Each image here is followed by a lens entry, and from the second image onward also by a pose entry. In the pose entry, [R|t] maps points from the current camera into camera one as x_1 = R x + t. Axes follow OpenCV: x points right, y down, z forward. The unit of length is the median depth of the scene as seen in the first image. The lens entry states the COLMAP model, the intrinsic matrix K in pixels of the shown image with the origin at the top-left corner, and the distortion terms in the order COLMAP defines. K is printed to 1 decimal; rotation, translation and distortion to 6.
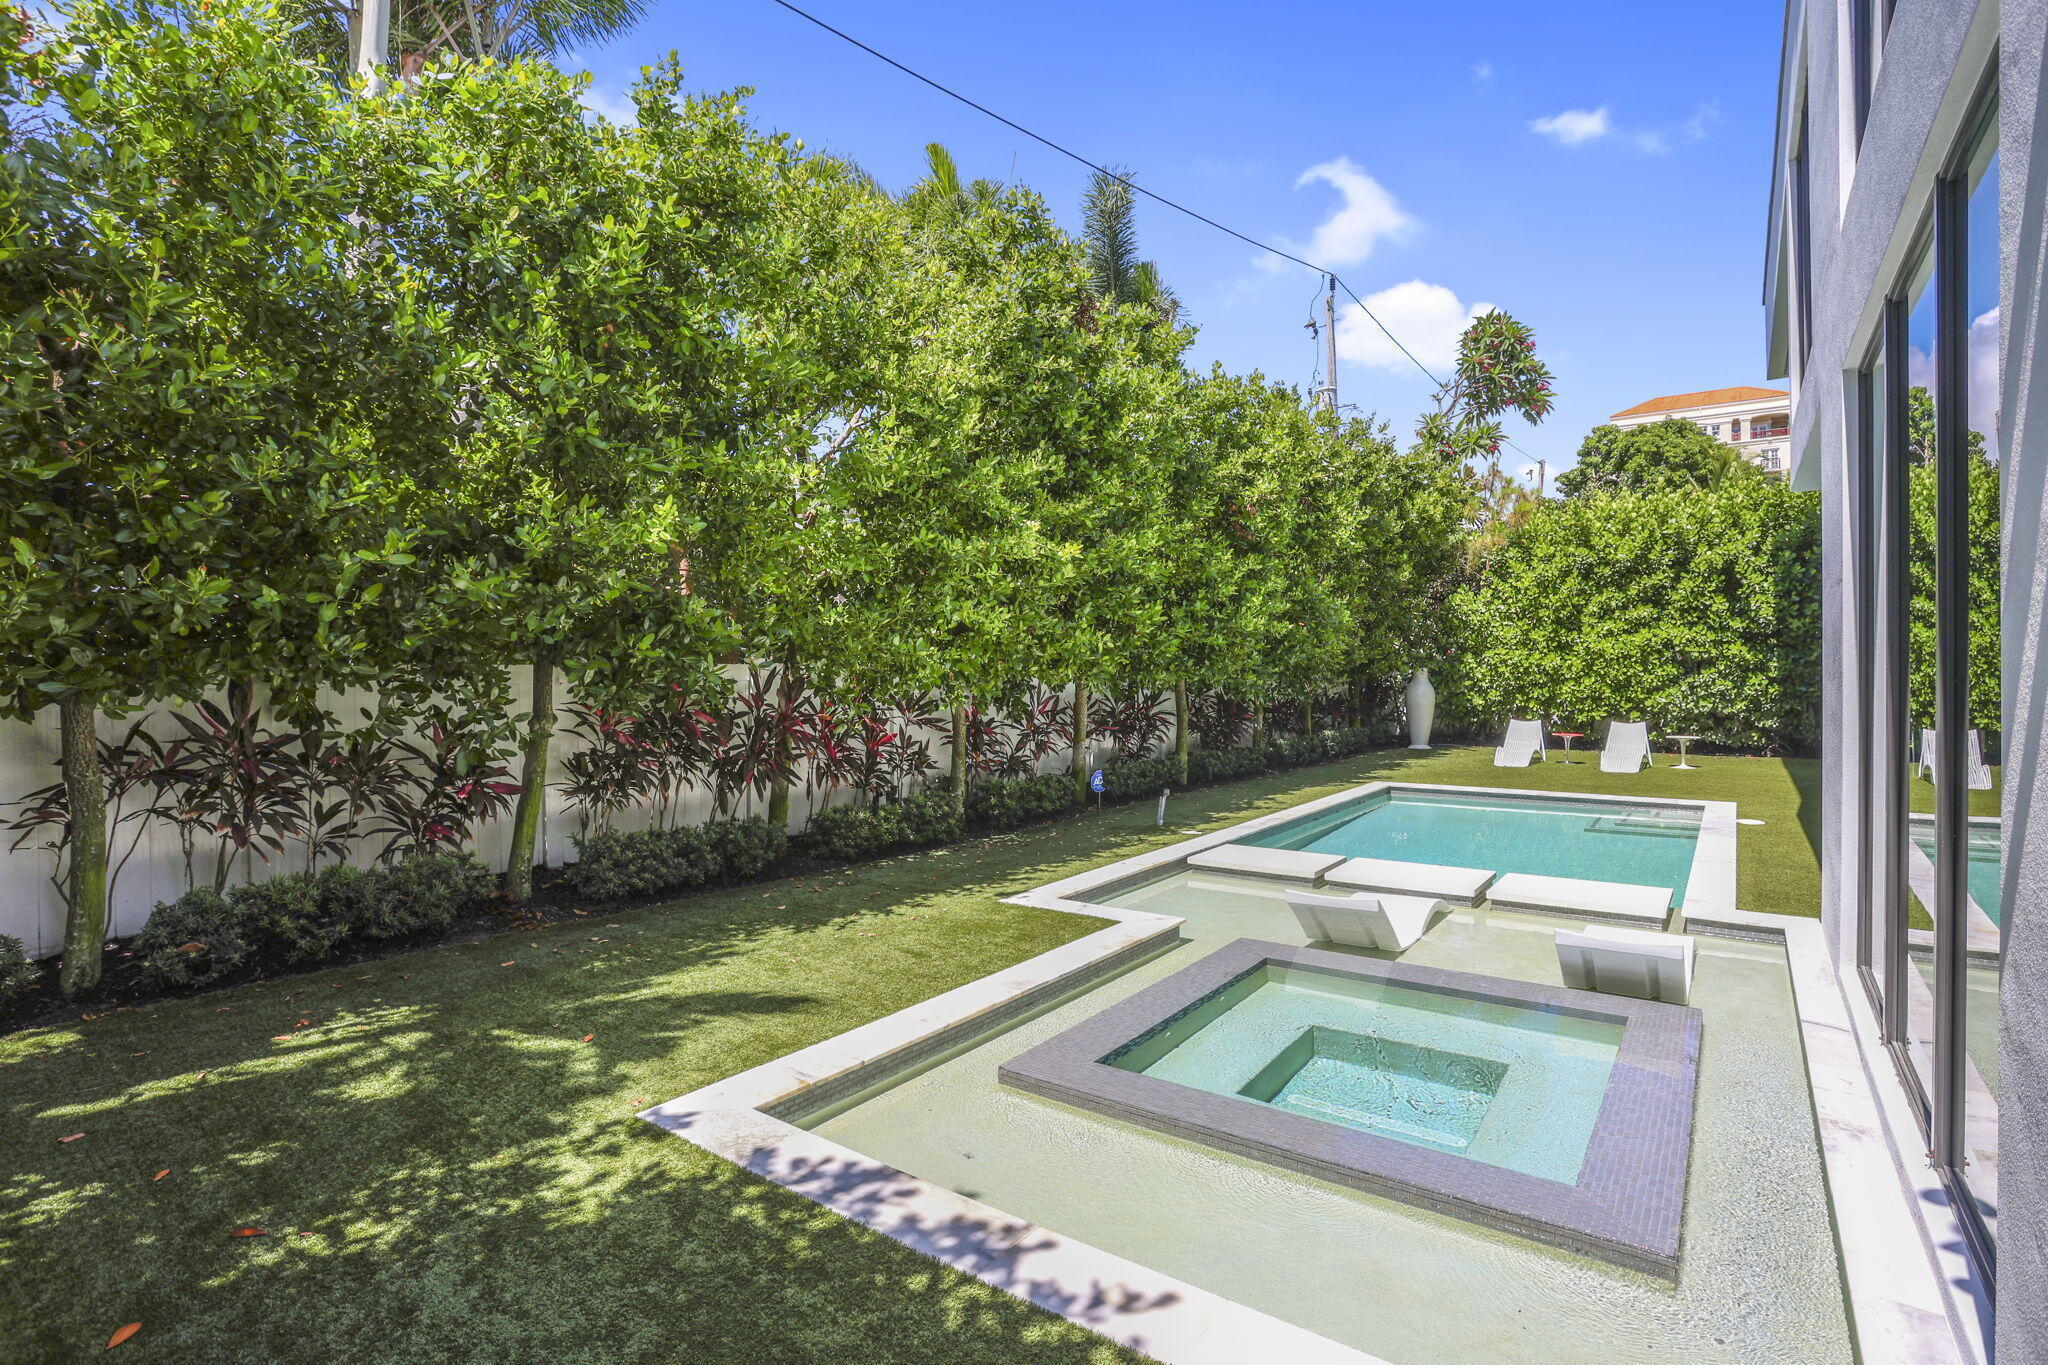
lens RADIAL K [[1006.0, 0, 1025.8], [0, 1006.0, 667.7], [0, 0, 1]] dist [-0.072193, 0.028975]
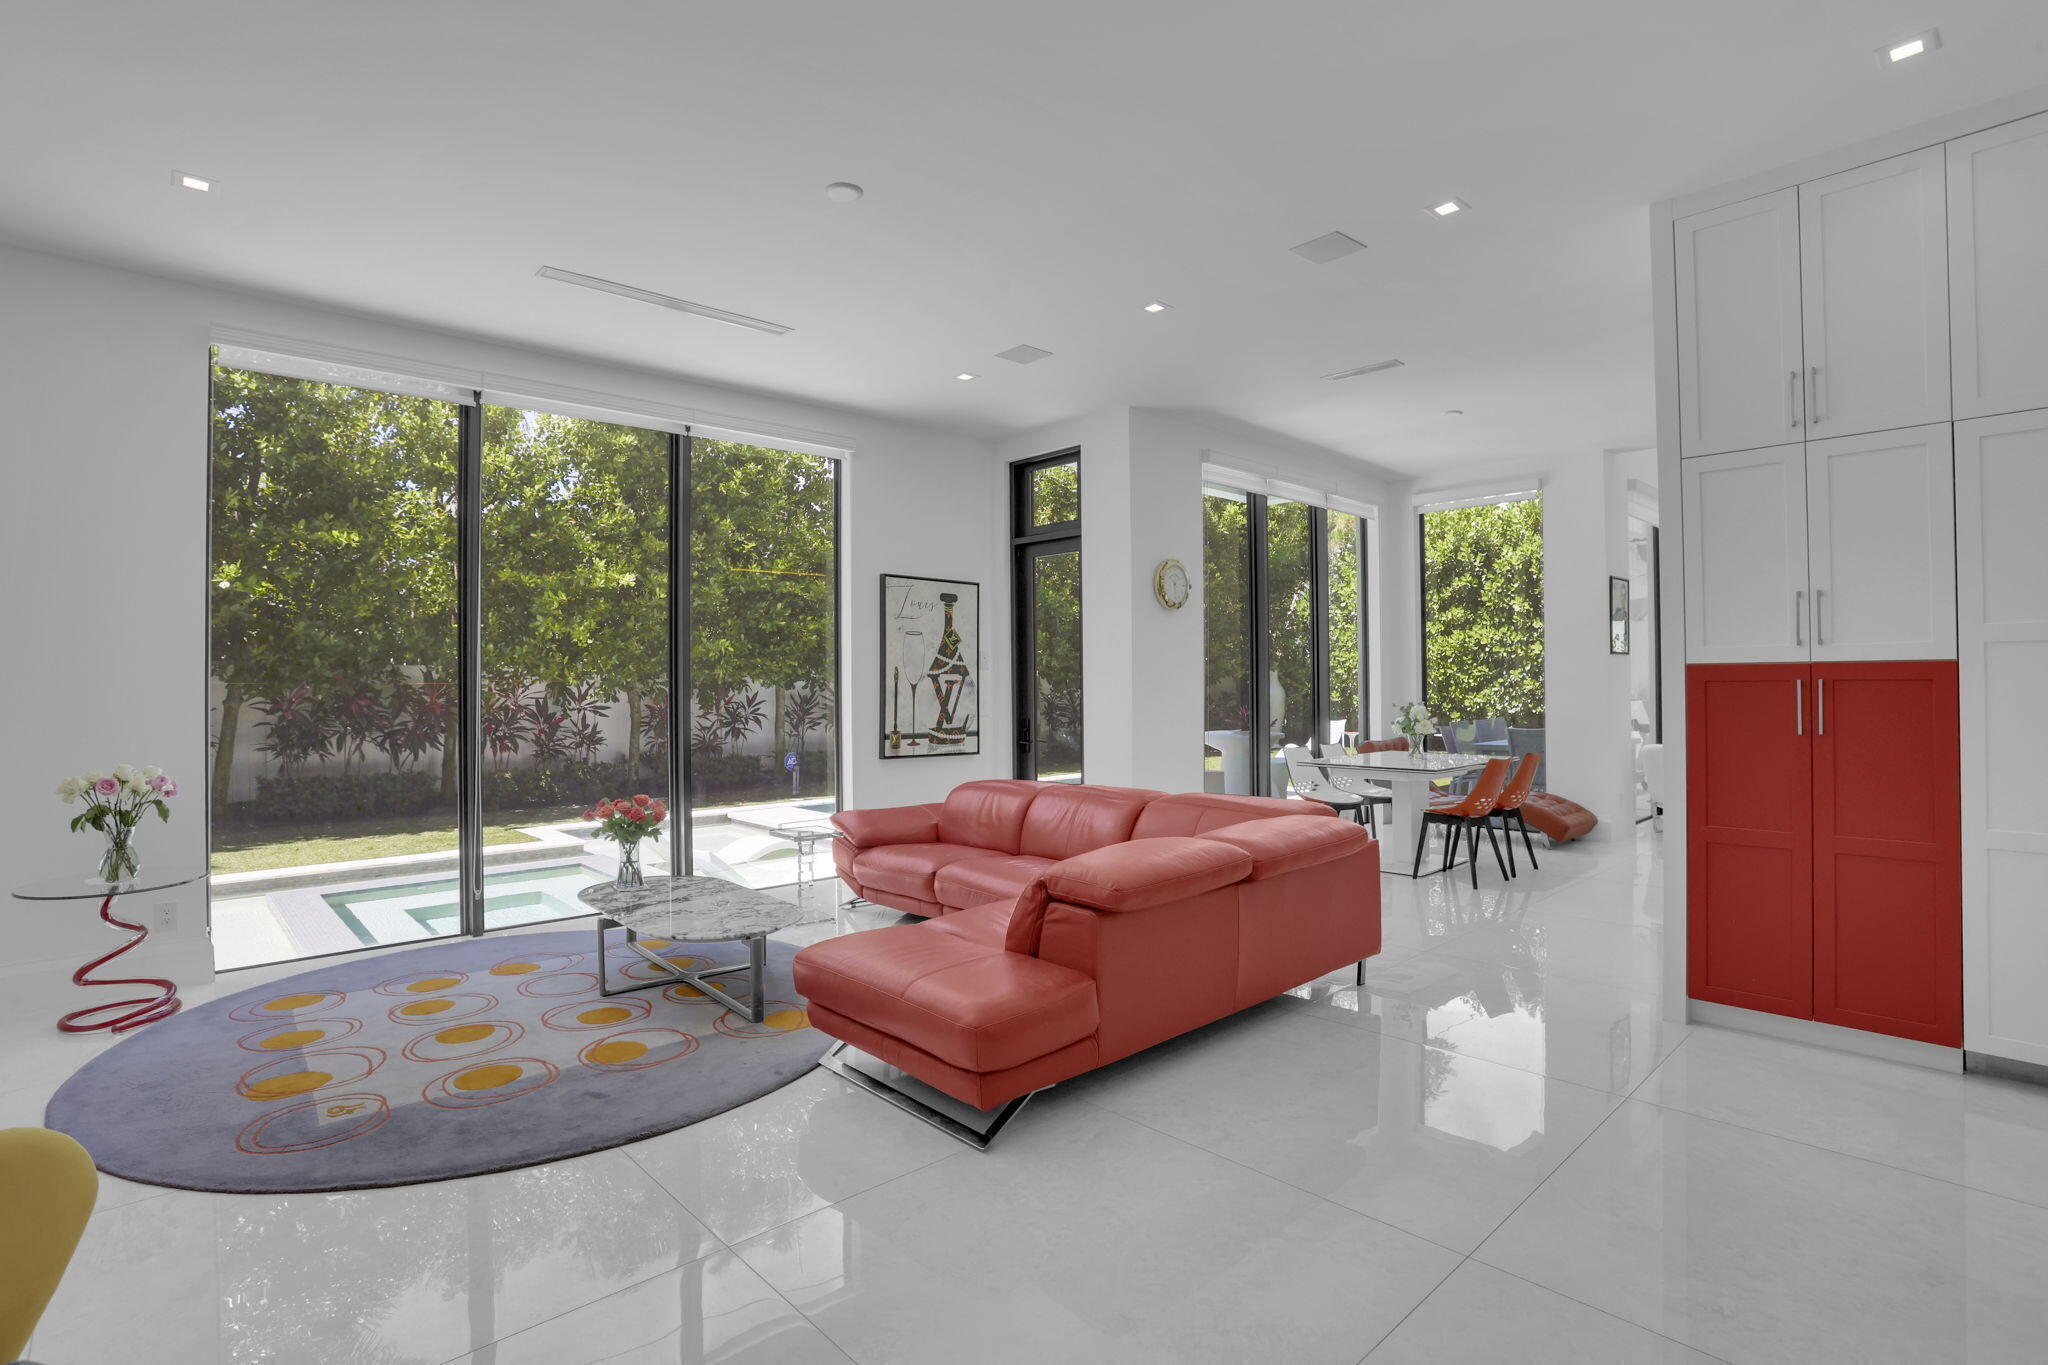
lens RADIAL K [[1006.0, 0, 1025.8], [0, 1006.0, 667.7], [0, 0, 1]] dist [-0.072193, 0.028975]
pose [[0.981077, -0.008129, -0.193447, 0.396284], [0.005571, 0.999890, -0.013766, 0.011194], [0.193537, 0.012428, 0.981014, -0.099637]]
